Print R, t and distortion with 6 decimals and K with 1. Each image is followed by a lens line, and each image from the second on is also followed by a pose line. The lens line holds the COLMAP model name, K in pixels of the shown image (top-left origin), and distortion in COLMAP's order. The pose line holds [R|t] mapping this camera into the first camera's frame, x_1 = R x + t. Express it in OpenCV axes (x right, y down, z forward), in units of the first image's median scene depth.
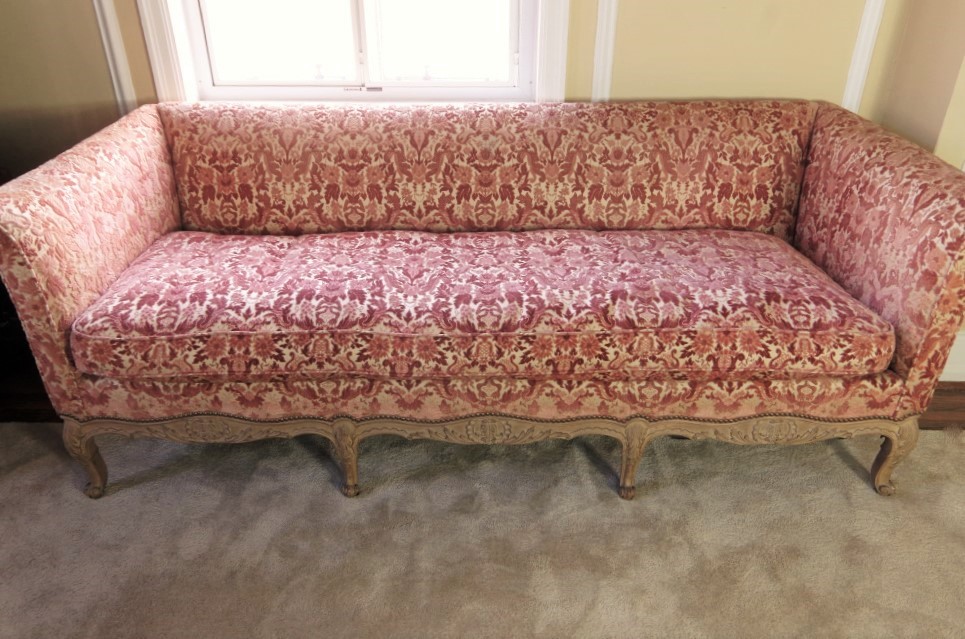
lens RADIAL K [[769.4, 0, 479.3], [0, 769.4, 330.1], [0, 0, 1]] dist [-0.016920, 0.034238]
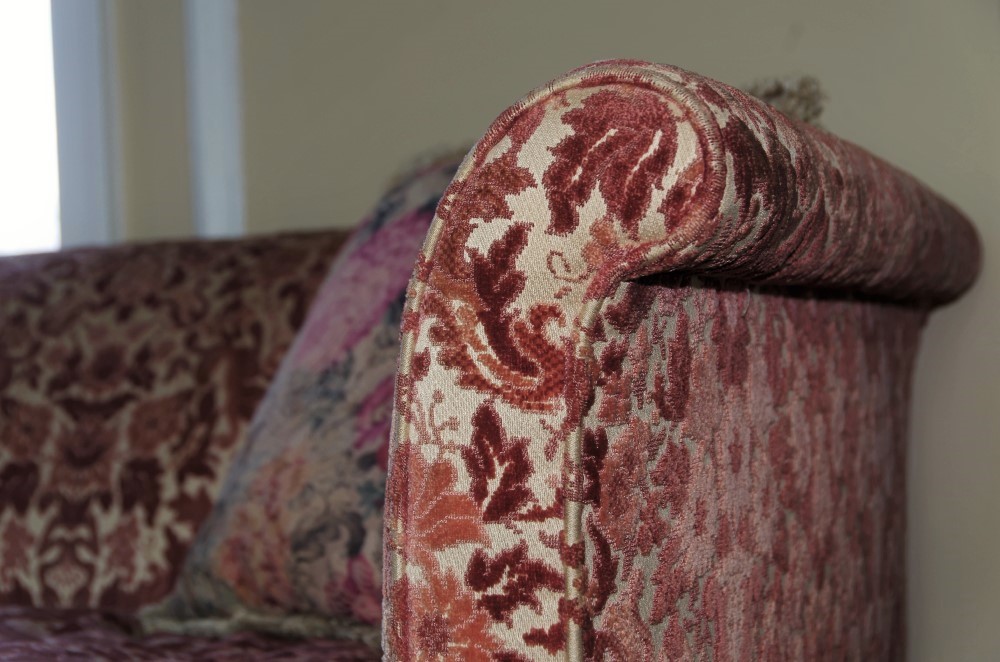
lens RADIAL K [[1976.1, 0, 503.2], [0, 1976.1, 337.1], [0, 0, 1]] dist [0.010045, 0.000000]
pose [[0.915171, -0.034301, -0.401603, 0.744716], [-0.177308, 0.860530, -0.477546, 0.110753], [0.361972, 0.508244, 0.781450, 0.561088]]
